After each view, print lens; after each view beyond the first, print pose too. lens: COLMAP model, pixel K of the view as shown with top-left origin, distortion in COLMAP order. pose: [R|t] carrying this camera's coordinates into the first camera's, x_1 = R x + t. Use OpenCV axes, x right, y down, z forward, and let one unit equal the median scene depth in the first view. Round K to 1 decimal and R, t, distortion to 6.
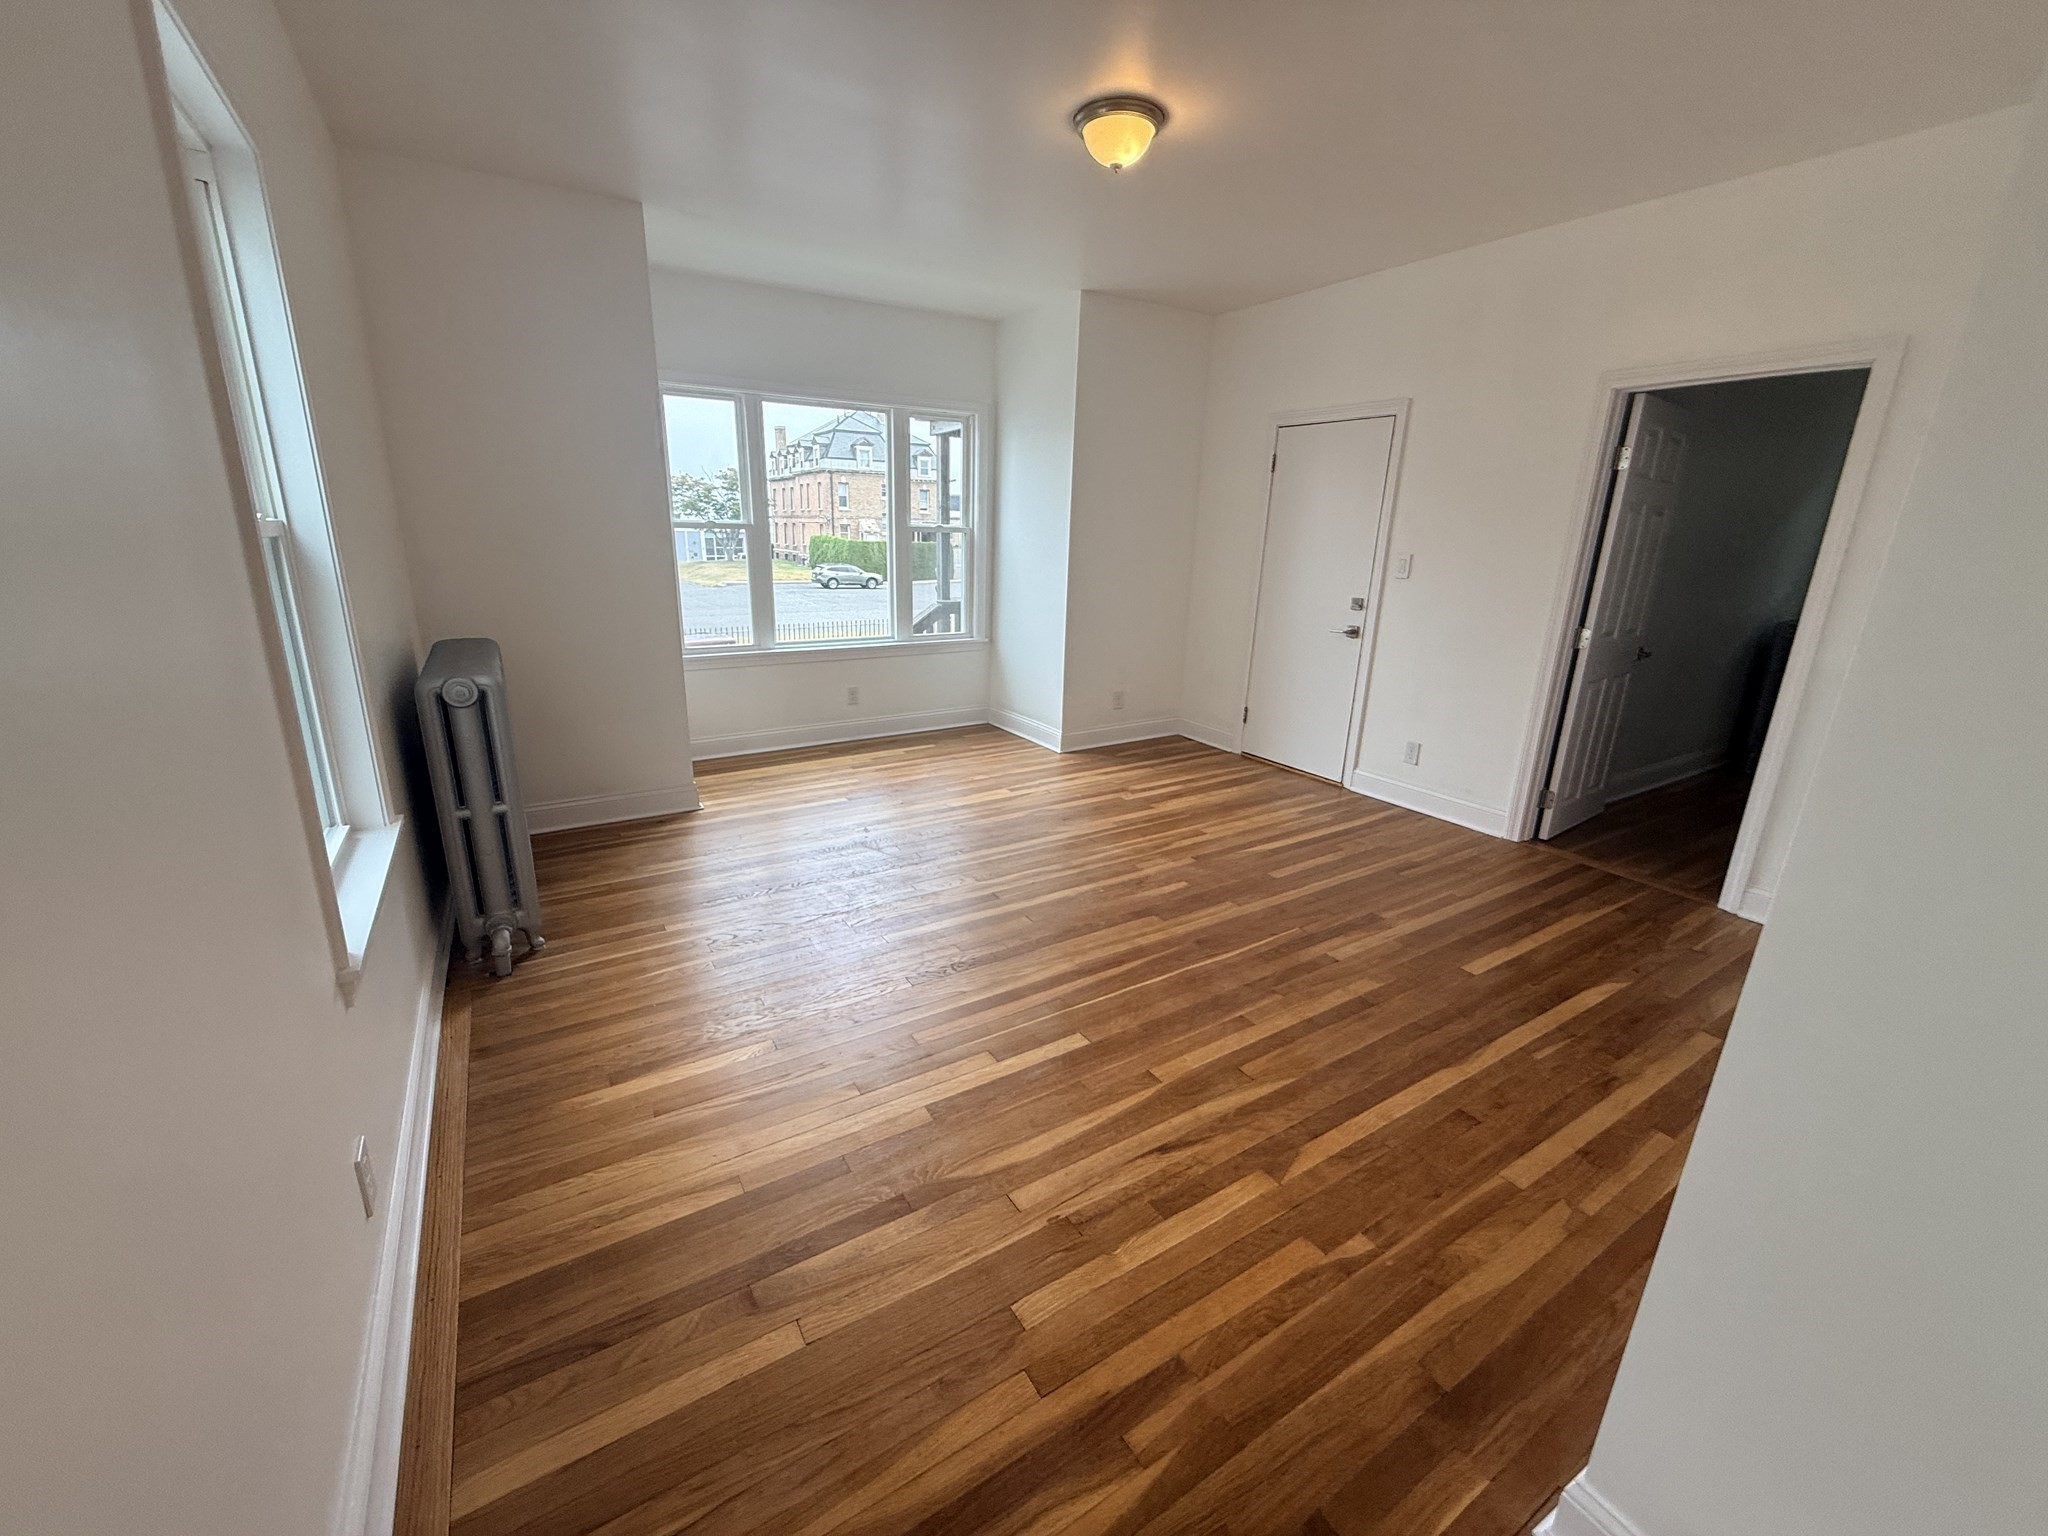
lens RADIAL K [[818.3, 0, 1019.9], [0, 818.3, 765.3], [0, 0, 1]] dist [0.000999, -0.000039]
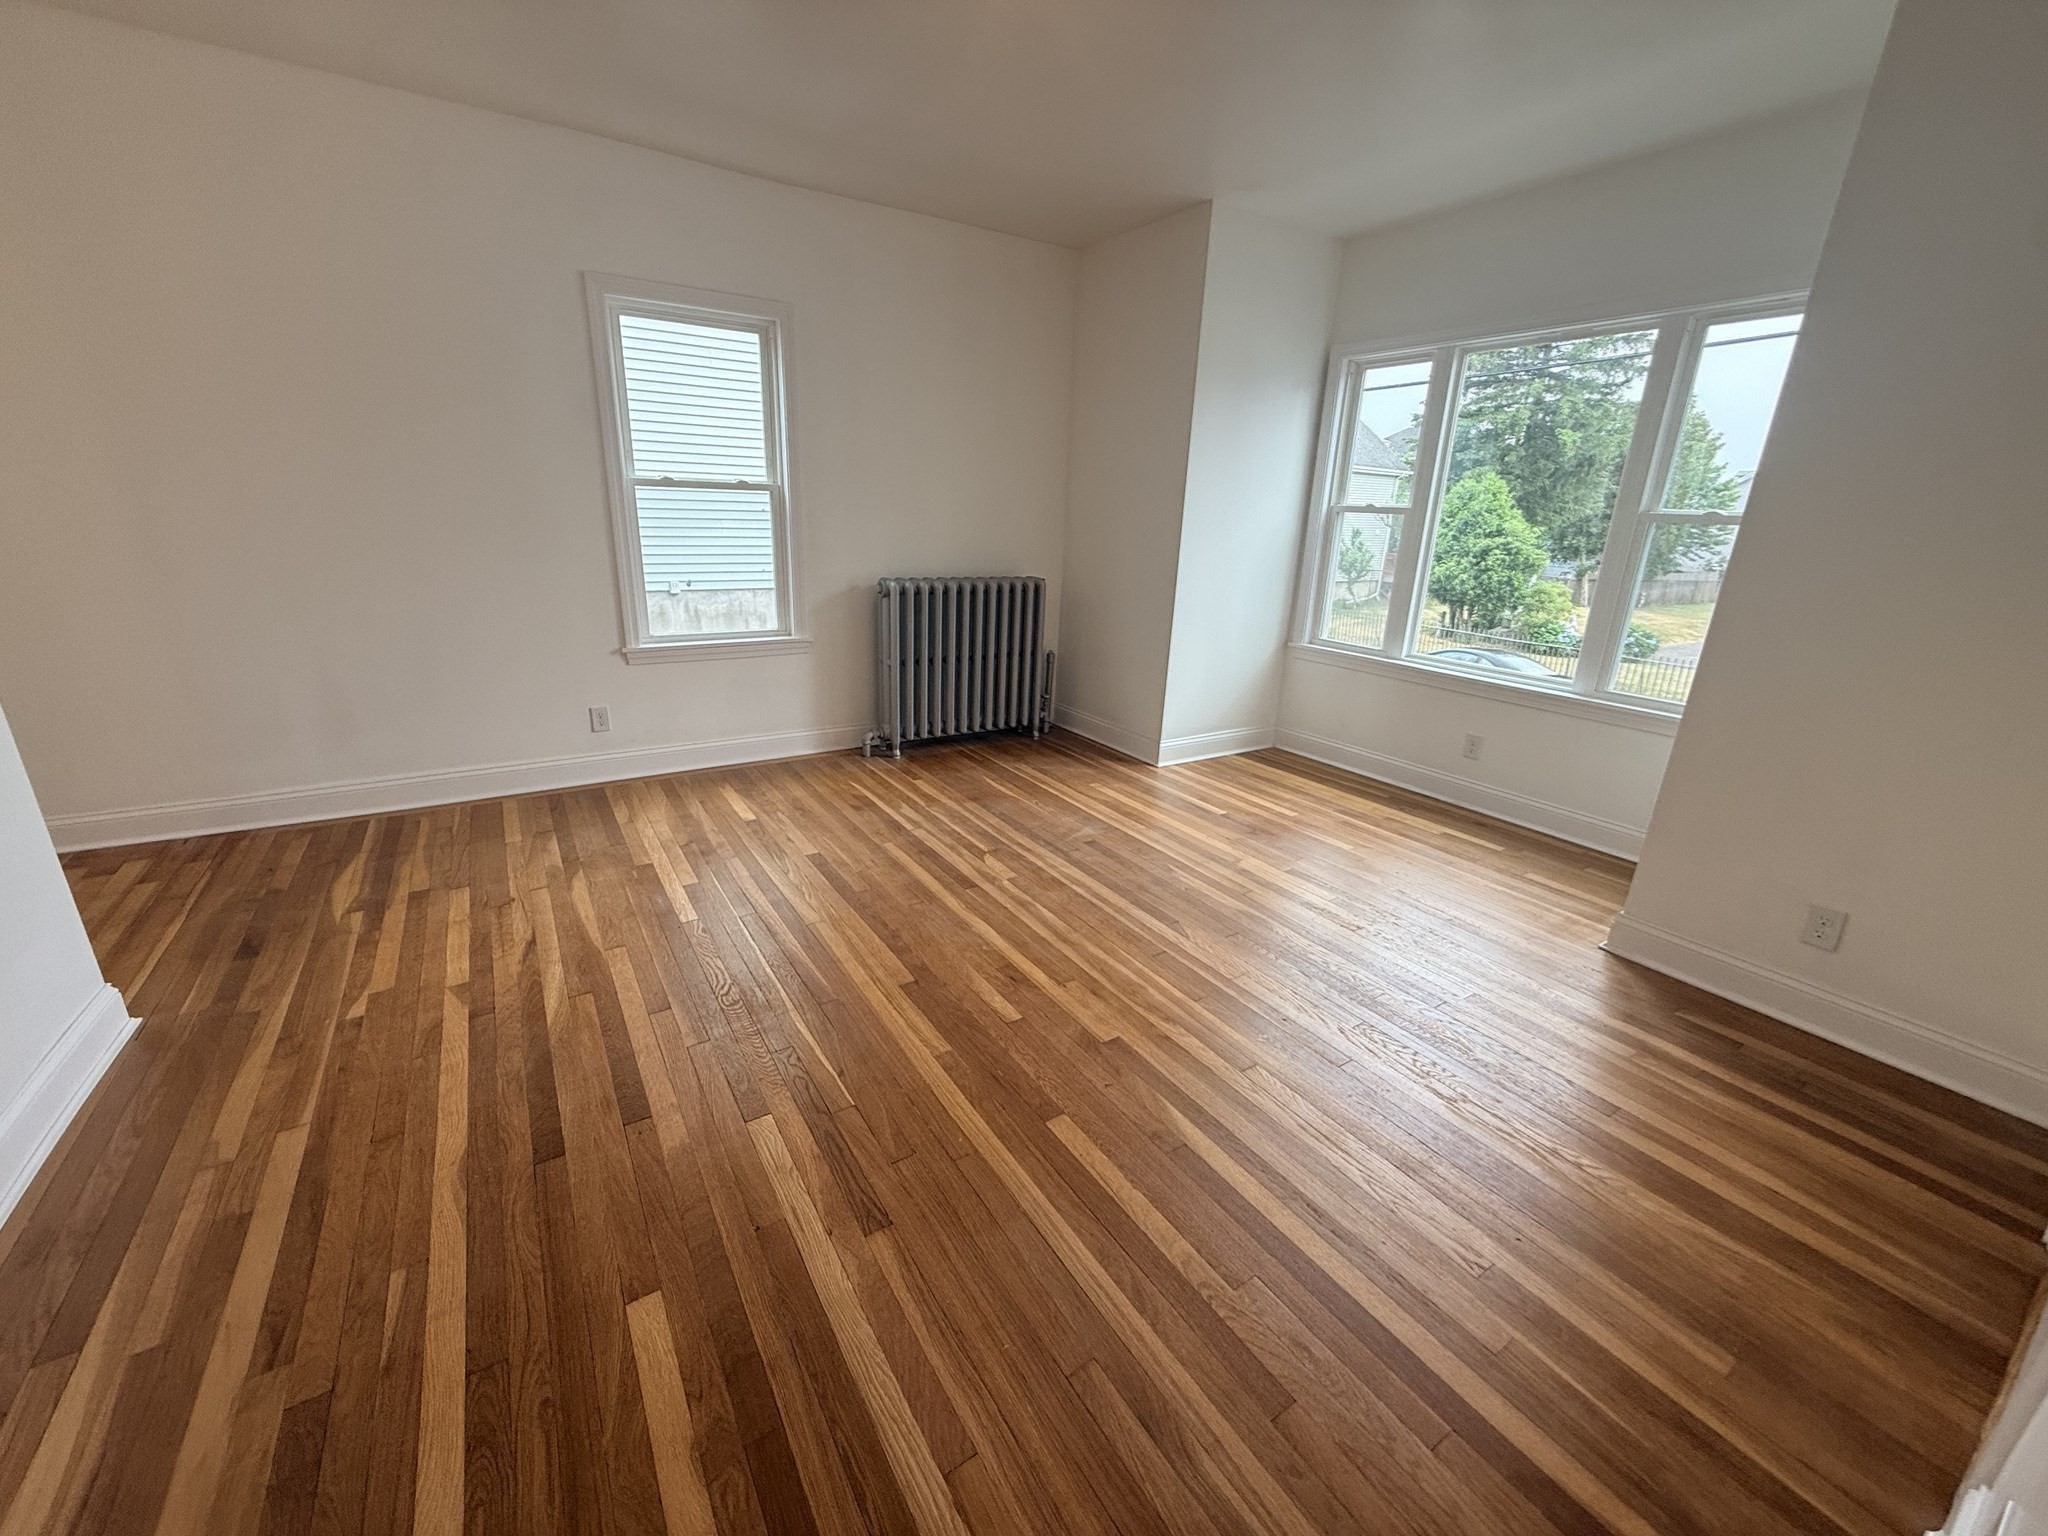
lens RADIAL K [[818.3, 0, 1019.9], [0, 818.3, 765.3], [0, 0, 1]] dist [0.000999, -0.000039]
pose [[0.008918, 0.285951, -0.958203, 1.105133], [-0.314322, 0.910472, 0.268781, -0.312542], [0.949275, 0.298787, 0.098000, 1.250108]]
